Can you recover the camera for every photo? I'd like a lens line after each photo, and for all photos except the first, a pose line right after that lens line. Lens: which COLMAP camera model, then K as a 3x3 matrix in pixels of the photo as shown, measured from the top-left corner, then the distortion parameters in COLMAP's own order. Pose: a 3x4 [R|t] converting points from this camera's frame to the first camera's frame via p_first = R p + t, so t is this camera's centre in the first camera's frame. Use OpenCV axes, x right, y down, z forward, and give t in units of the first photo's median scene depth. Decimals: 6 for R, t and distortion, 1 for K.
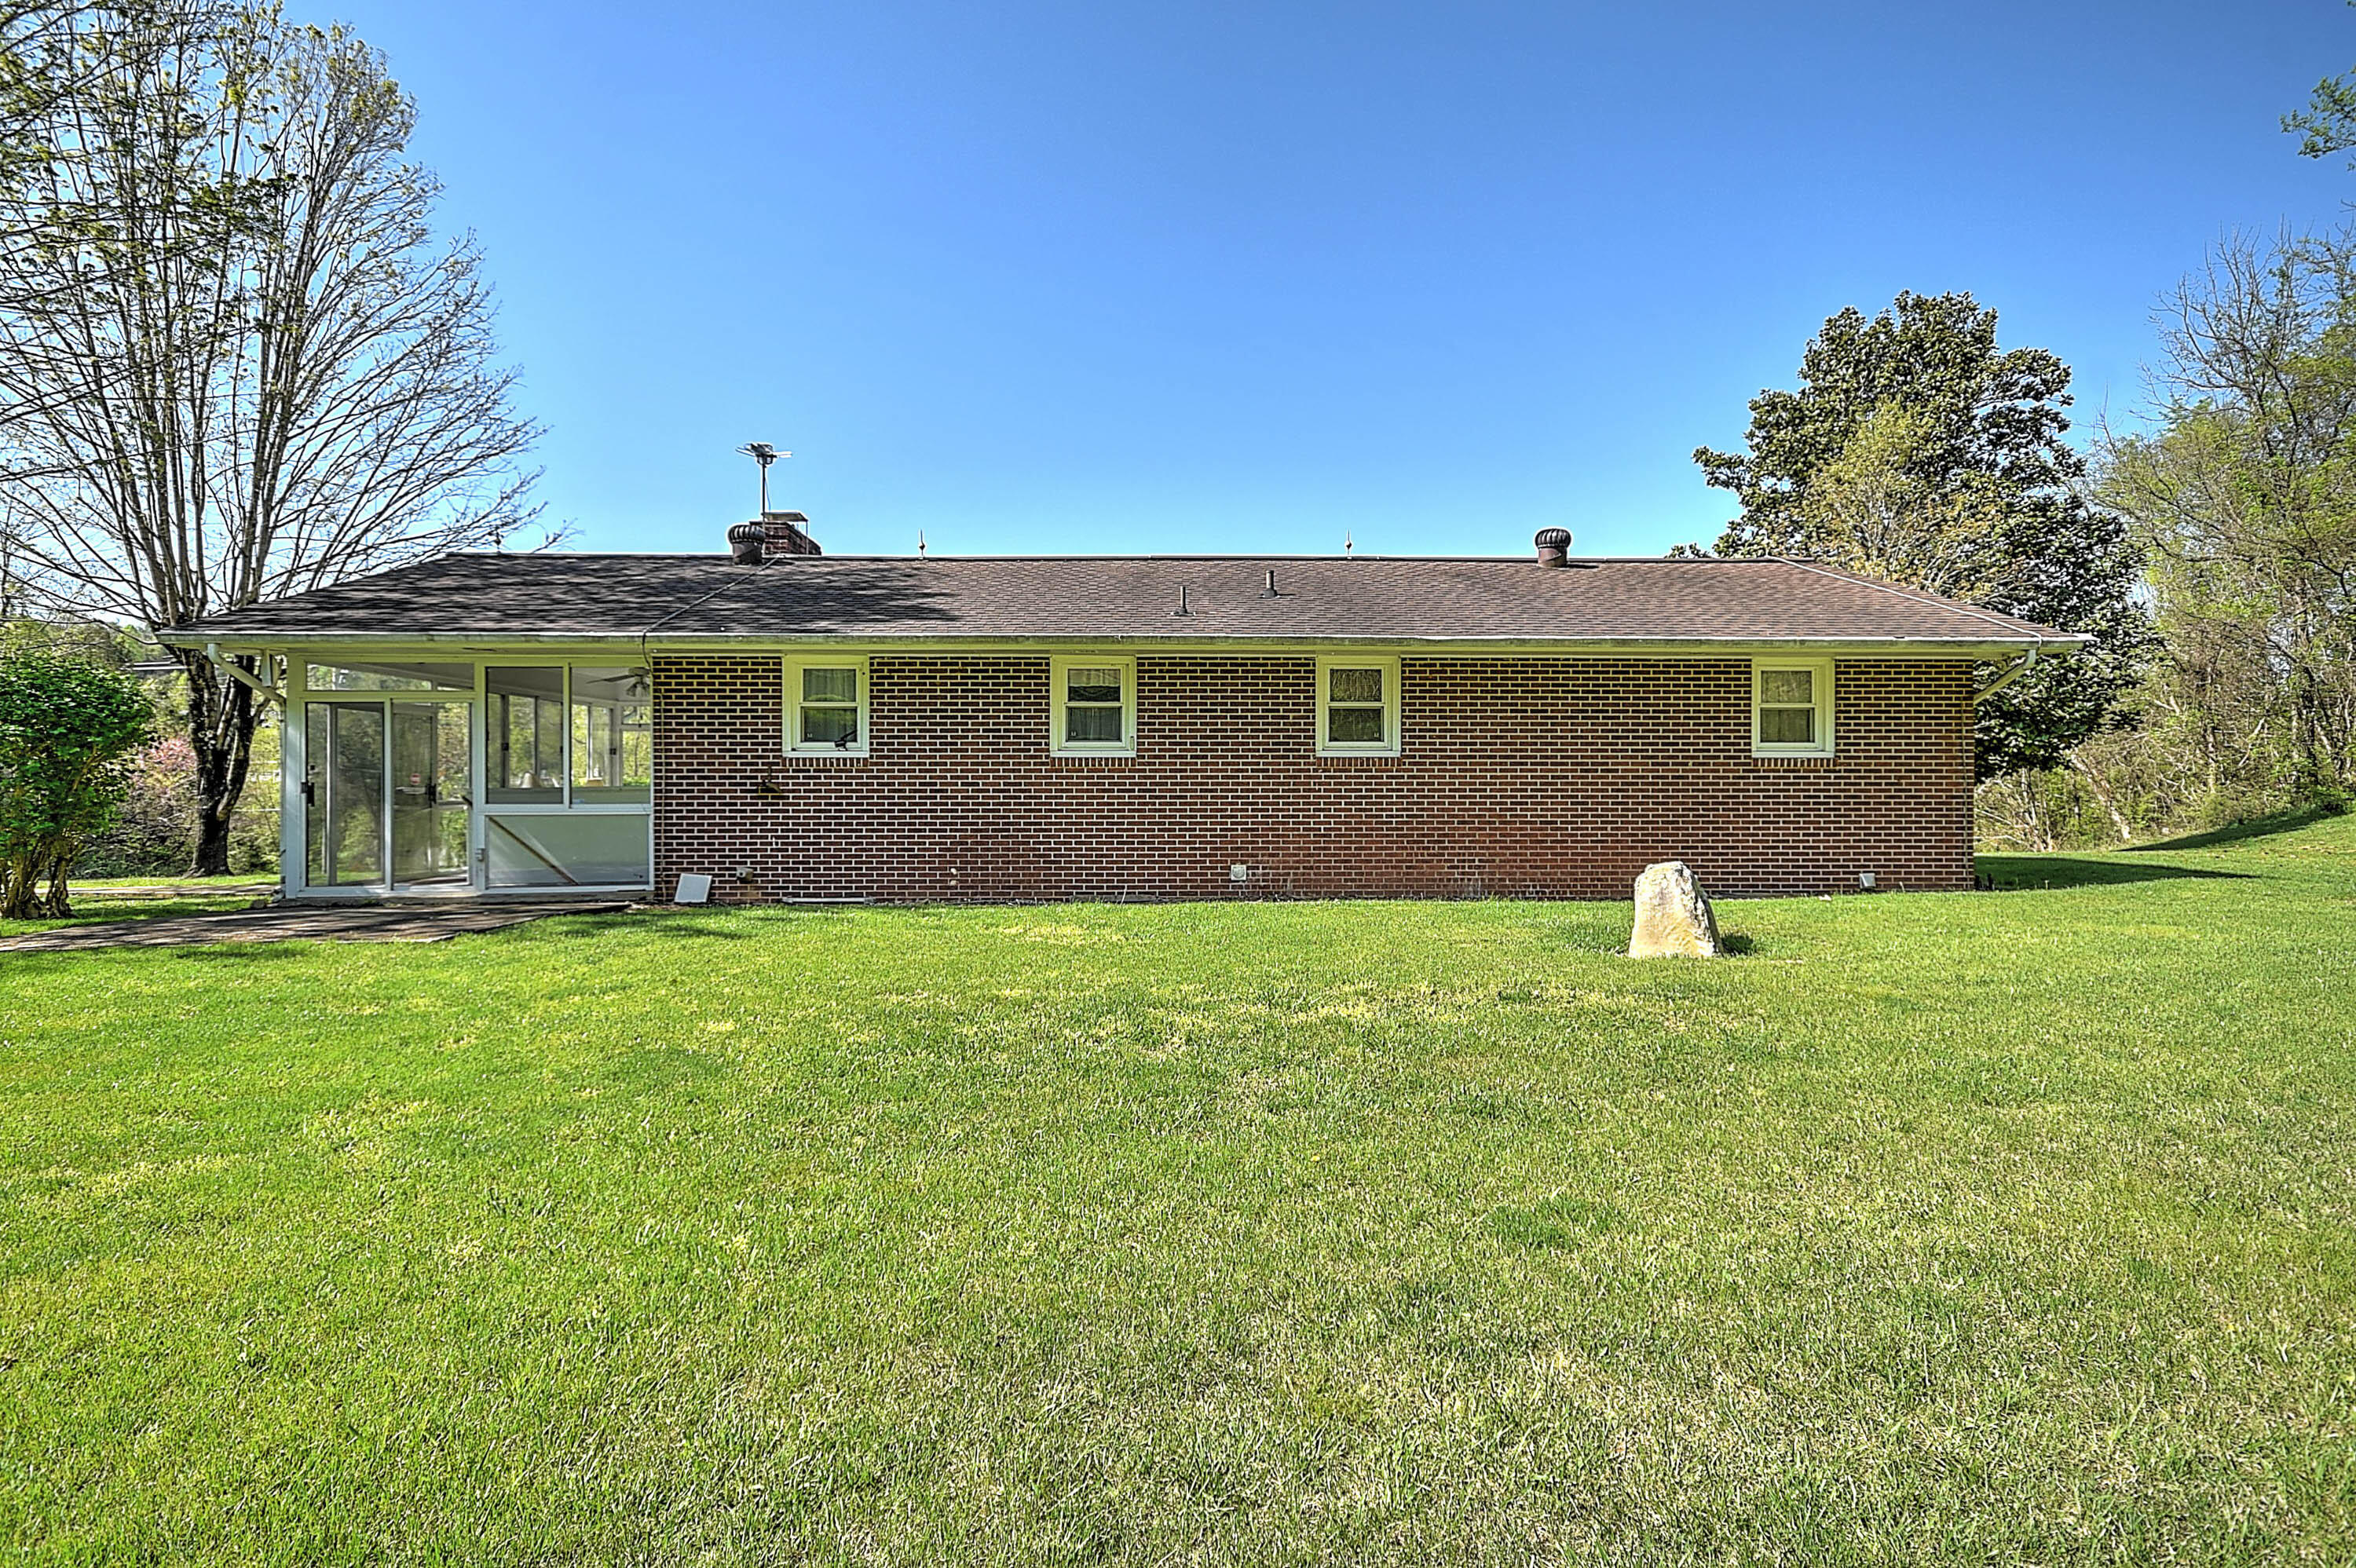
lens RADIAL K [[1231.7, 0, 1182.1], [0, 1231.7, 793.1], [0, 0, 1]] dist [0.005438, -0.000485]
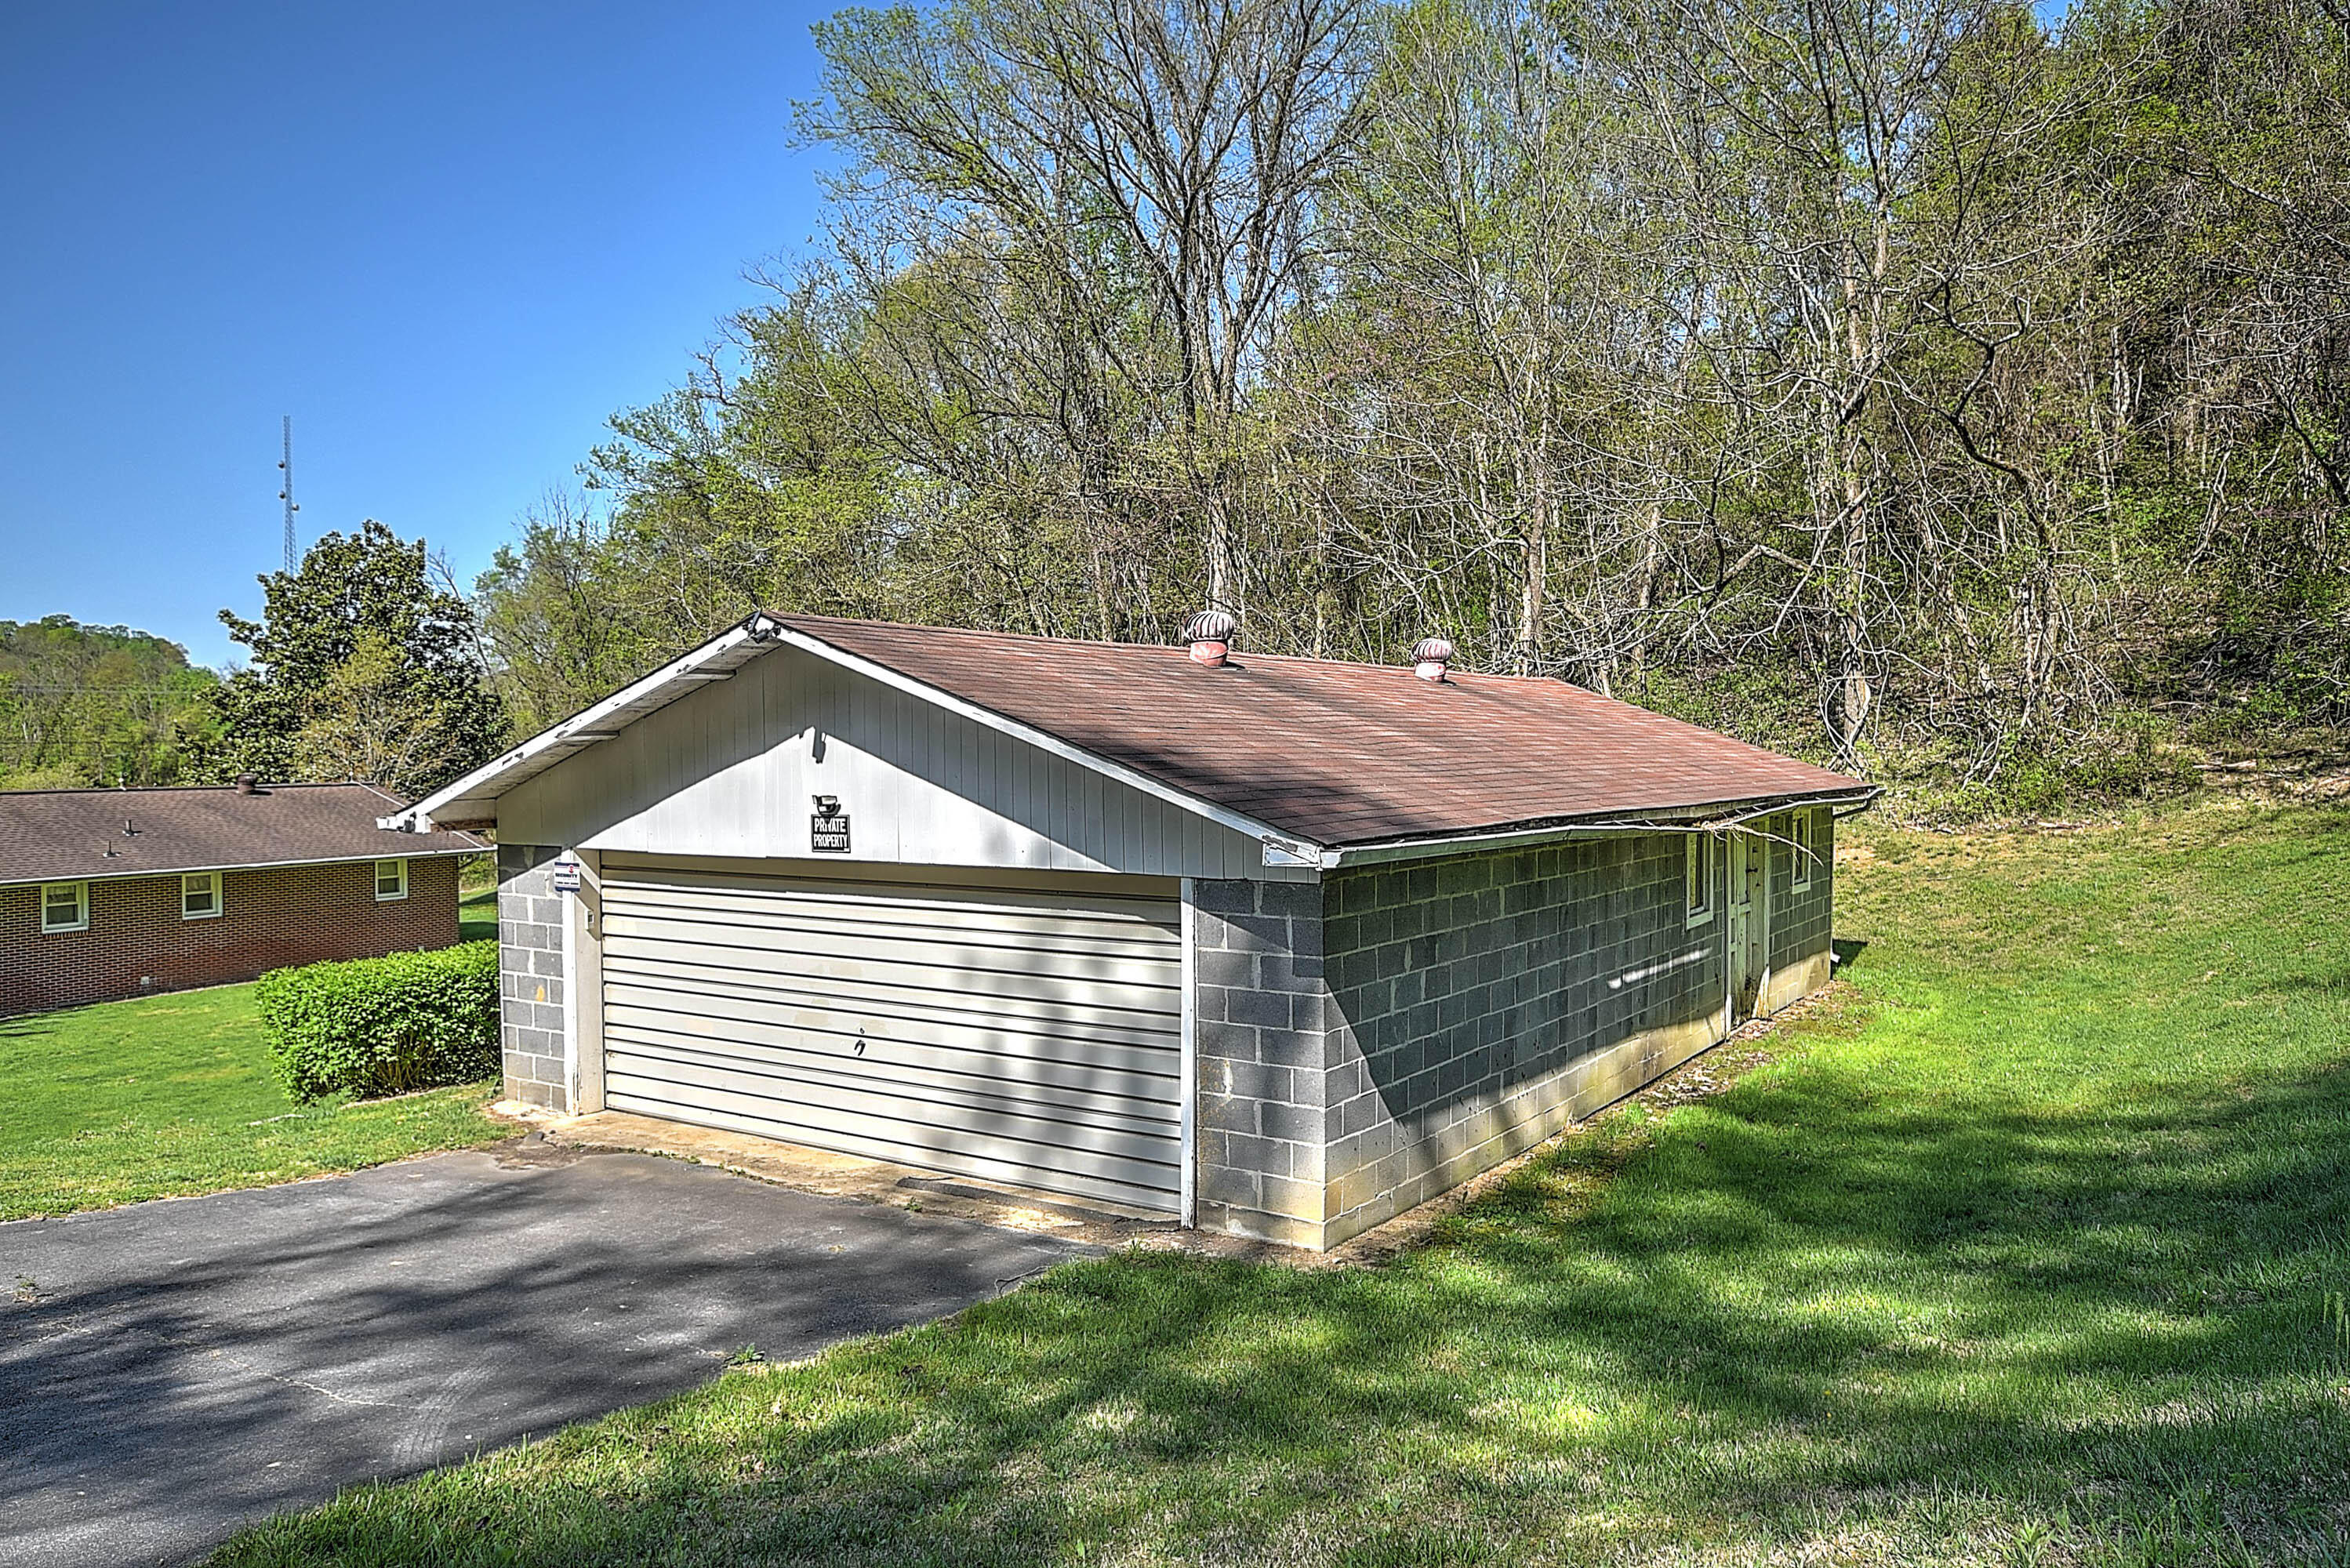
lens RADIAL K [[1605.8, 0, 1177.1], [0, 1605.8, 775.1], [0, 0, 1]] dist [0.011830, 0.004458]
pose [[0.485806, -0.014746, 0.873942, -0.692964], [0.001368, 0.999869, 0.016110, -0.150753], [-0.874066, -0.006631, 0.485763, -0.851046]]
